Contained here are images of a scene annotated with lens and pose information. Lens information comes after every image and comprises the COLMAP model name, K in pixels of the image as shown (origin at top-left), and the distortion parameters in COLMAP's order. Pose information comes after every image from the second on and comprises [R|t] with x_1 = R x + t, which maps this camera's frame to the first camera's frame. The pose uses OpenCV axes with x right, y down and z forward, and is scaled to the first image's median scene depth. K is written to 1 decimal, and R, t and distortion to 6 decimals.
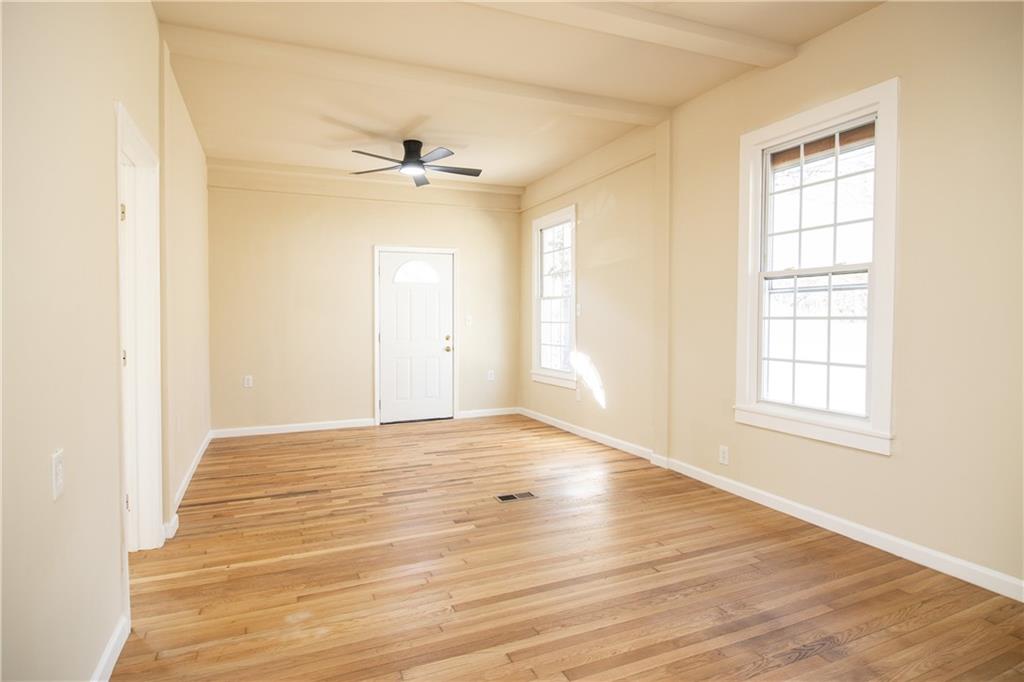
lens RADIAL K [[556.4, 0, 509.7], [0, 556.4, 325.4], [0, 0, 1]] dist [-0.002727, -0.001404]
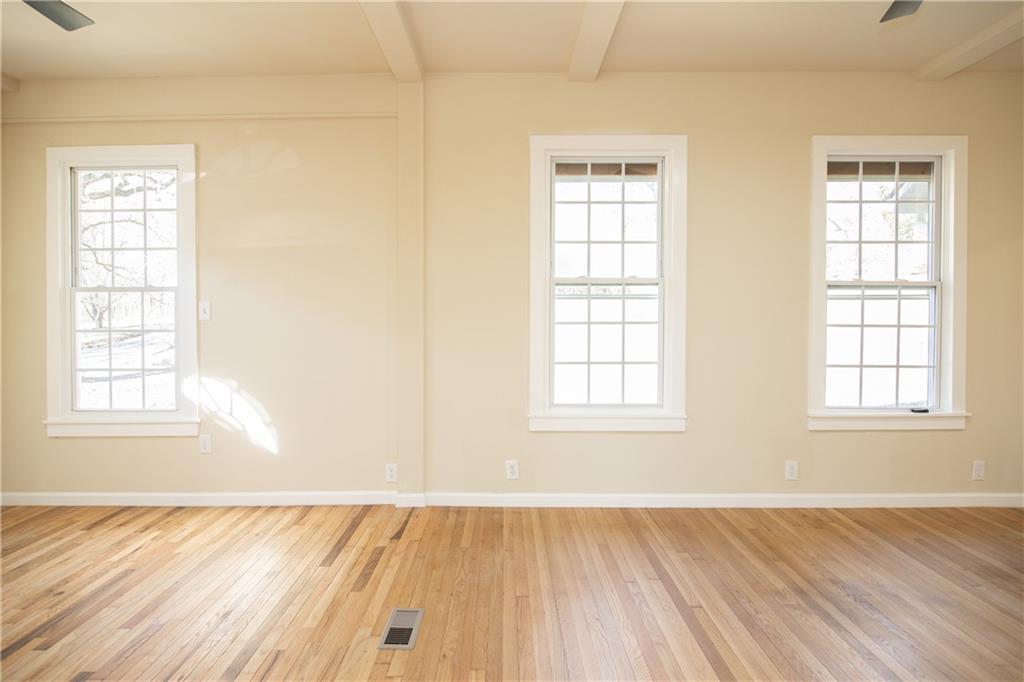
lens RADIAL K [[539.2, 0, 504.9], [0, 539.2, 323.6], [0, 0, 1]] dist [-0.003480, -0.001158]
pose [[0.412101, -0.000418, 0.911138, -0.478005], [0.013961, 0.999885, -0.005856, -0.007532], [-0.911031, 0.015134, 0.412060, 0.683263]]
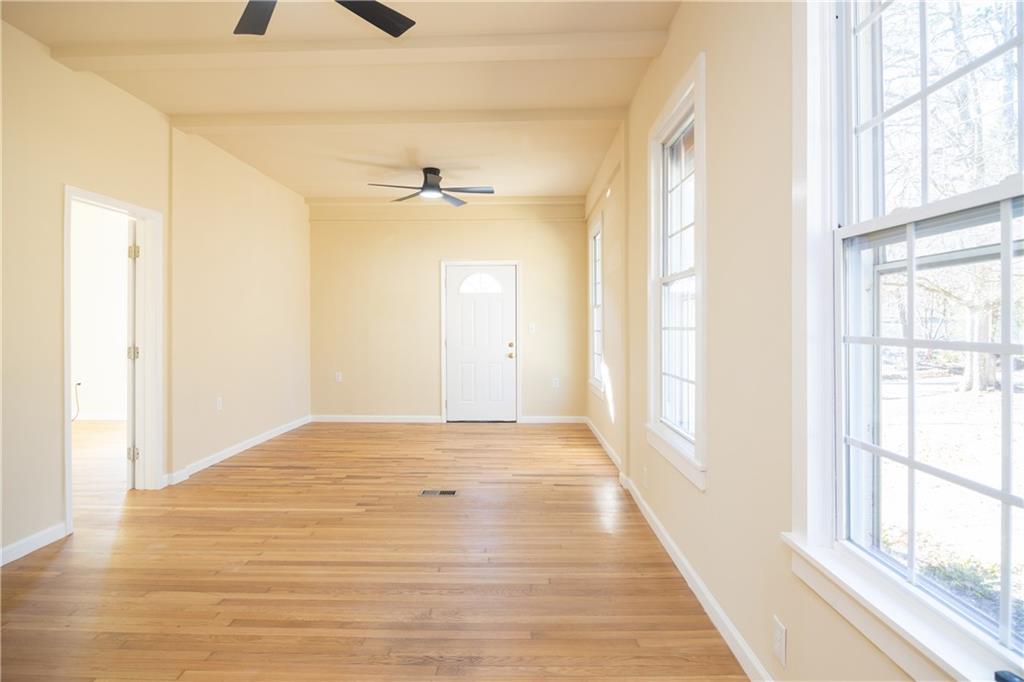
lens RADIAL K [[560.9, 0, 511.2], [0, 560.9, 316.9], [0, 0, 1]] dist [0.000655, -0.000118]
pose [[0.905743, -0.001302, -0.423826, 0.617919], [-0.010747, 0.999603, -0.026038, -0.005798], [0.423692, 0.028139, 0.905369, 0.069252]]
